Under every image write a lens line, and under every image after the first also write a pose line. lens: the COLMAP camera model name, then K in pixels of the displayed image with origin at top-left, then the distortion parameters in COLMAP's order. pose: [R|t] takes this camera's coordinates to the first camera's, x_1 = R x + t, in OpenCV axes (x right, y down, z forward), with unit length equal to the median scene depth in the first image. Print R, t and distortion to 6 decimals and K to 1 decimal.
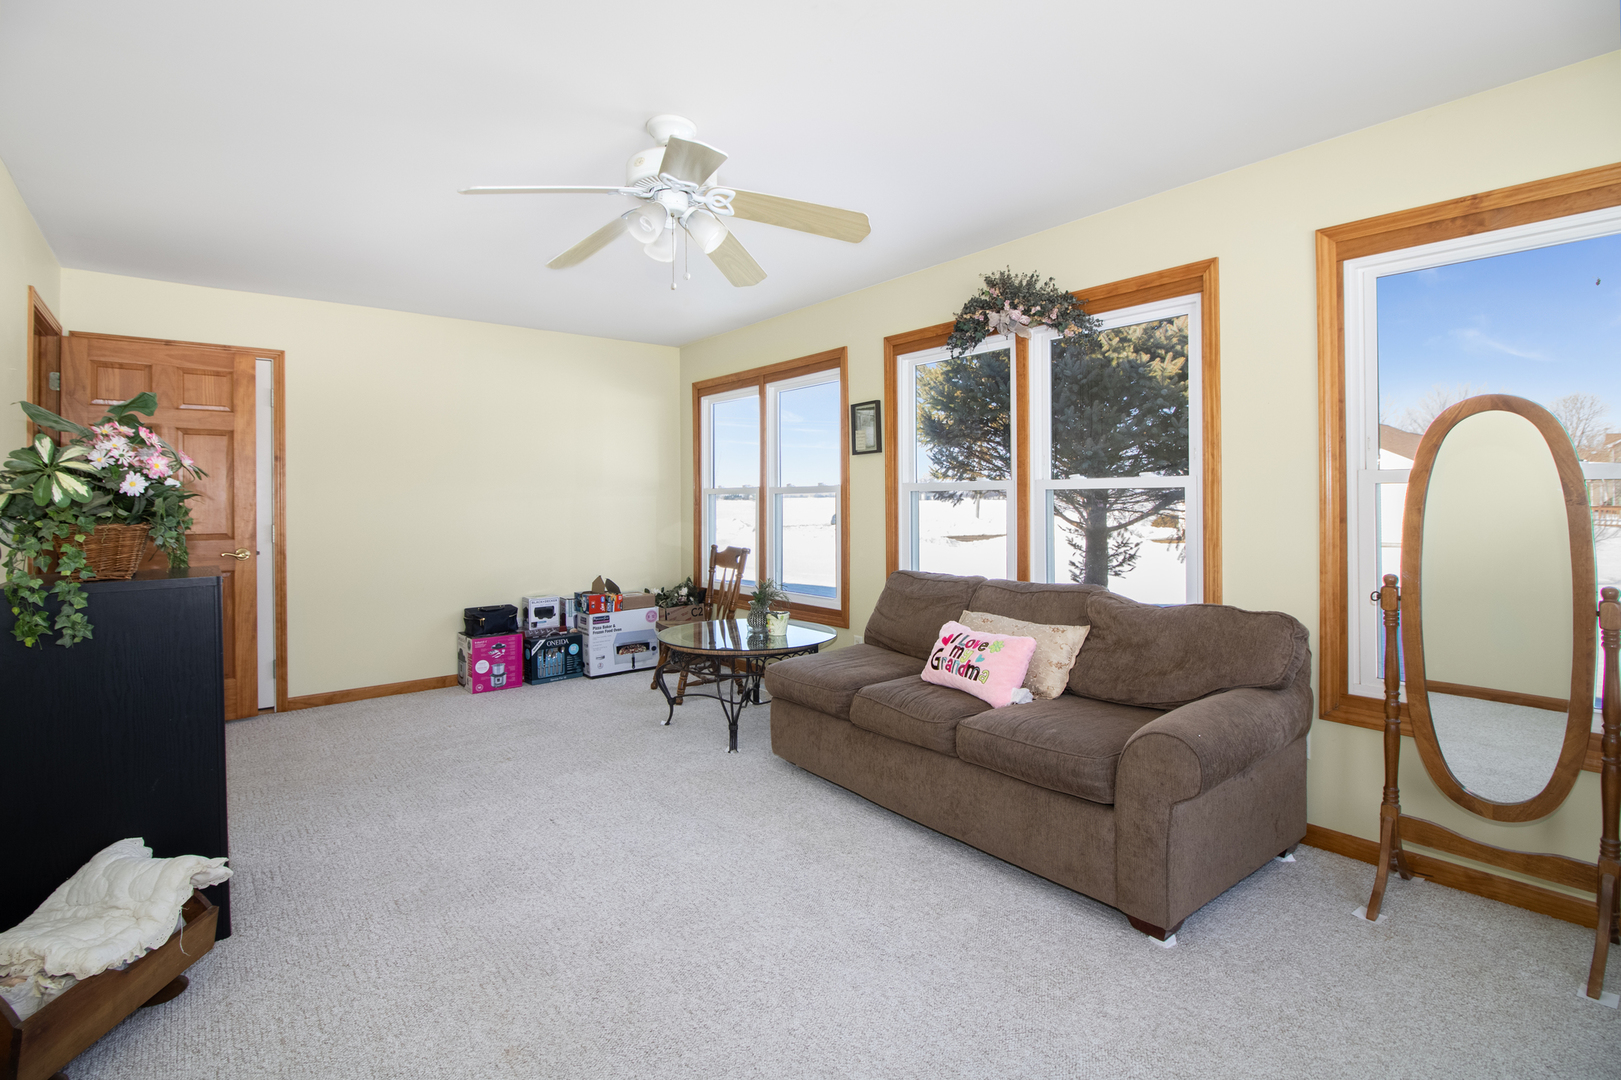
lens RADIAL K [[756.8, 0, 790.7], [0, 756.8, 496.3], [0, 0, 1]] dist [-0.001658, -0.000778]
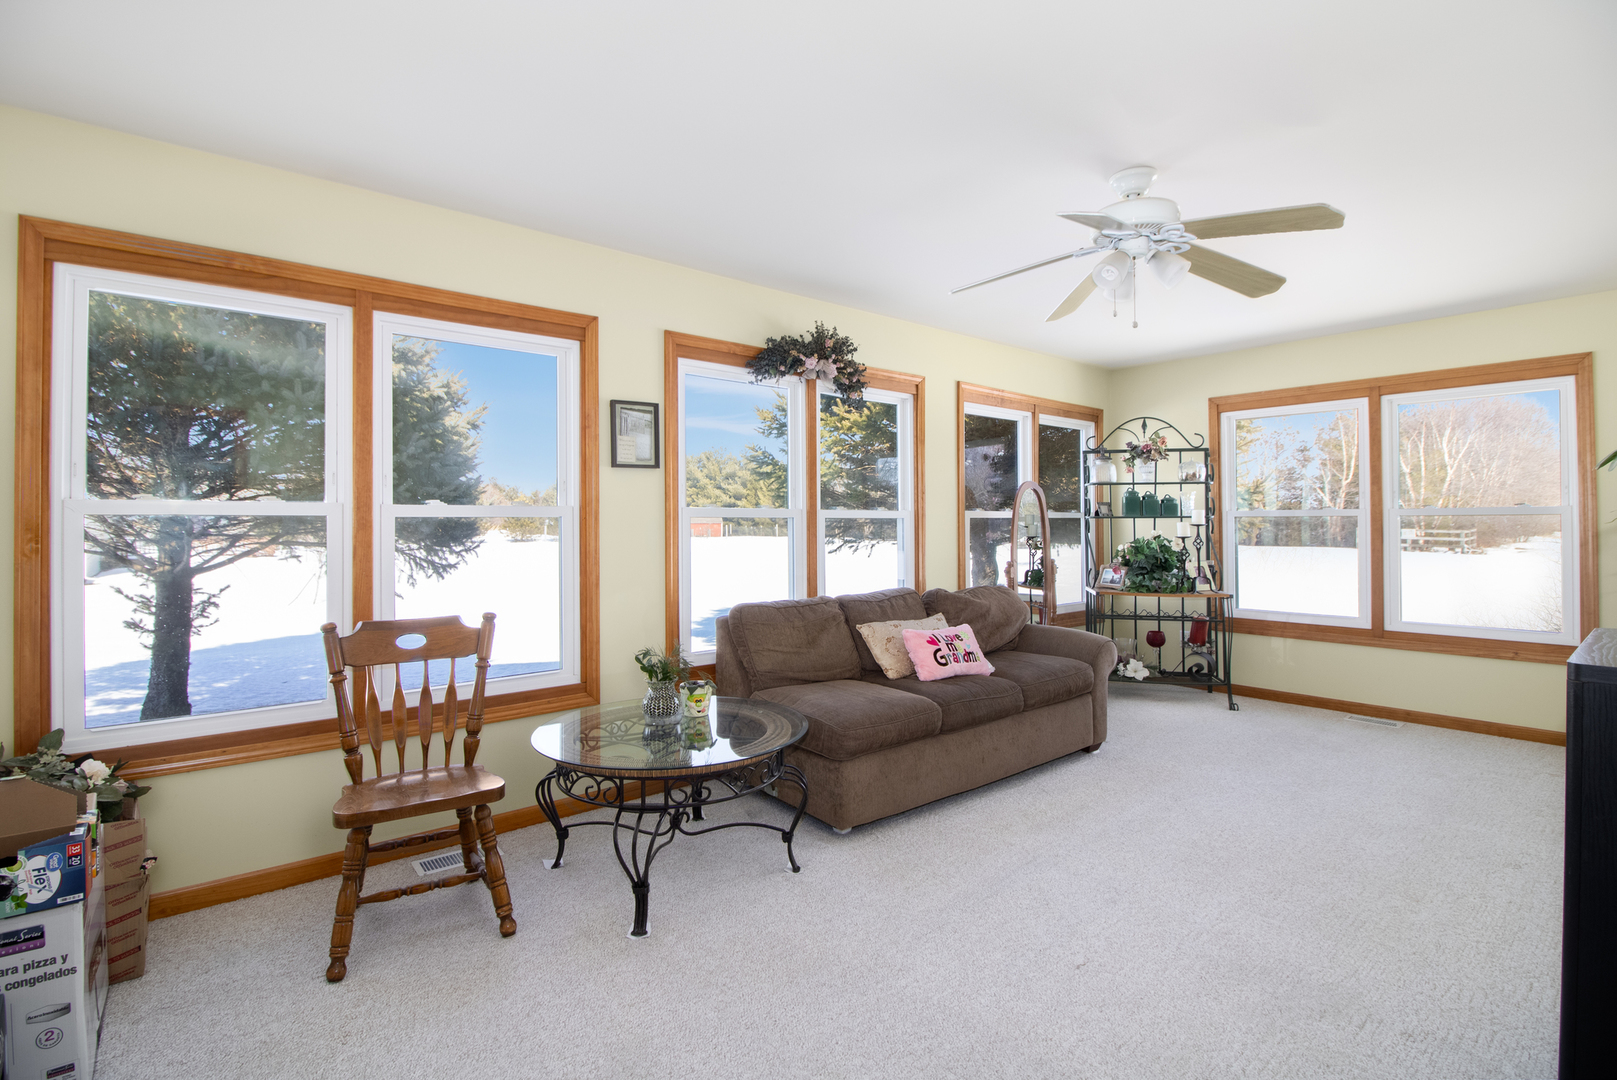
lens RADIAL K [[761.5, 0, 786.8], [0, 761.5, 517.8], [0, 0, 1]] dist [-0.032292, -0.000497]
pose [[-0.013778, 0.015449, 0.999786, -0.664778], [0.001791, 0.999879, -0.015426, 0.007544], [-0.999903, 0.001579, -0.013804, 0.831380]]
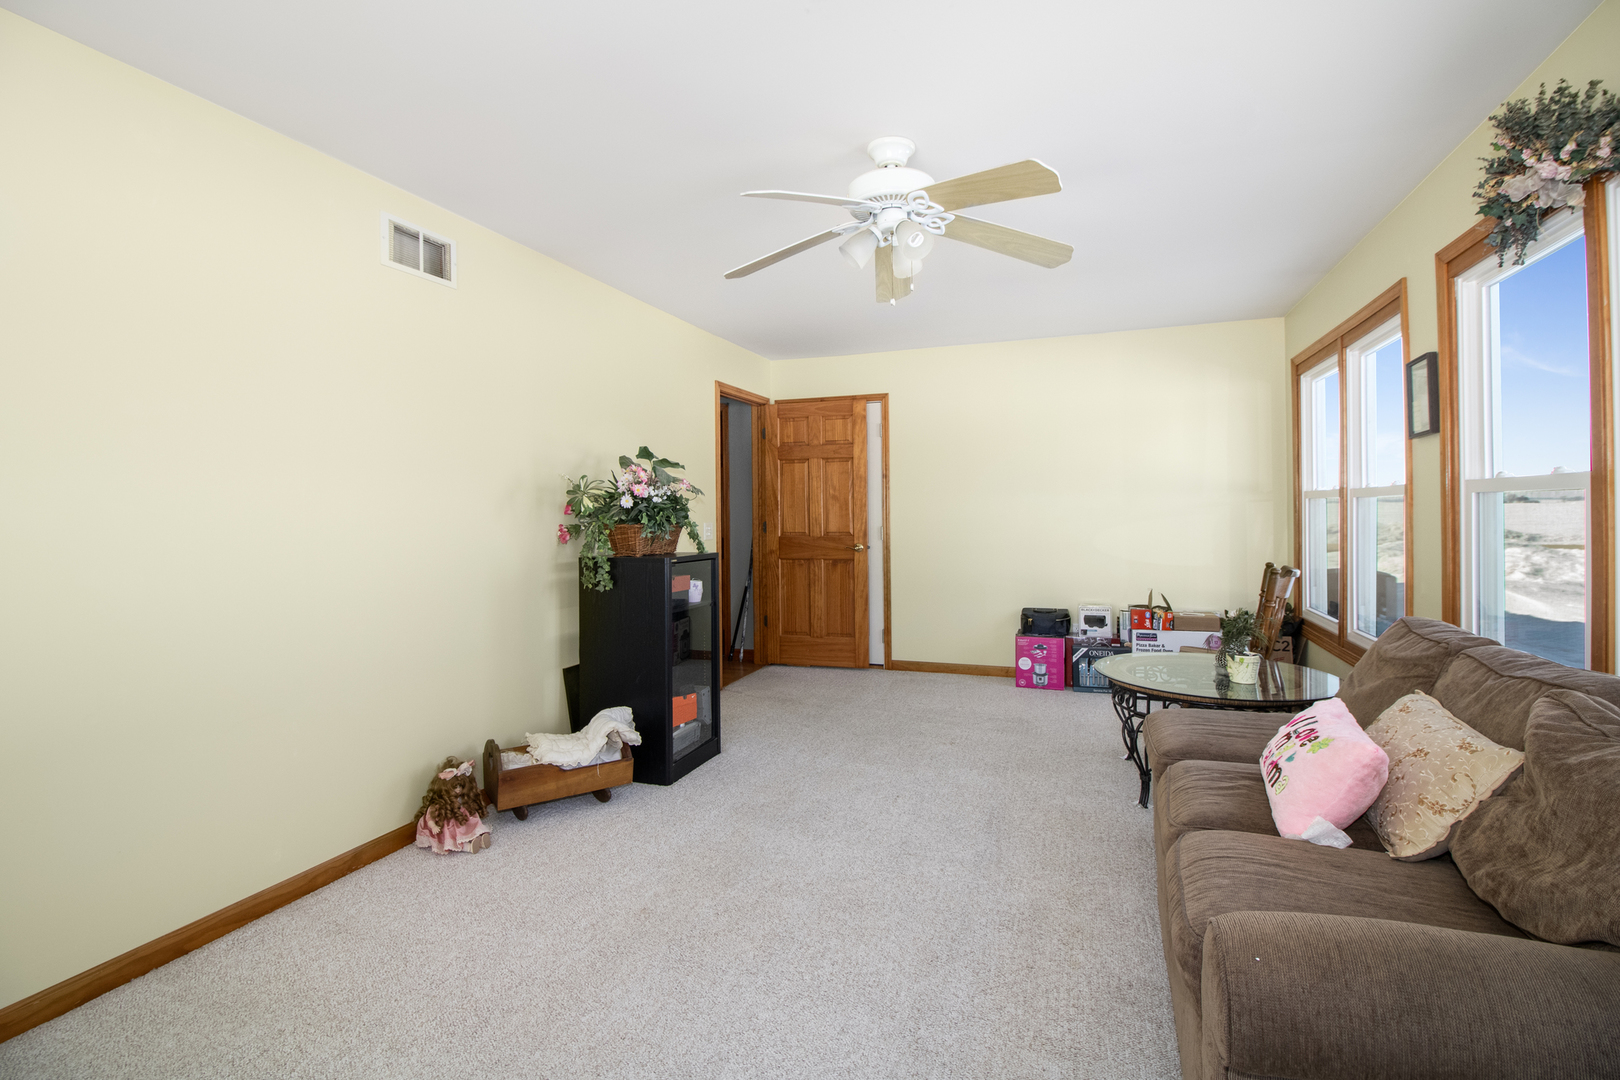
lens RADIAL K [[754.1, 0, 815.0], [0, 754.1, 500.3], [0, 0, 1]] dist [0.011646, -0.000342]
pose [[0.533972, -0.009174, -0.845453, 0.364749], [0.009475, 0.999943, -0.004866, -0.002690], [0.845449, -0.005413, 0.534028, 0.196977]]
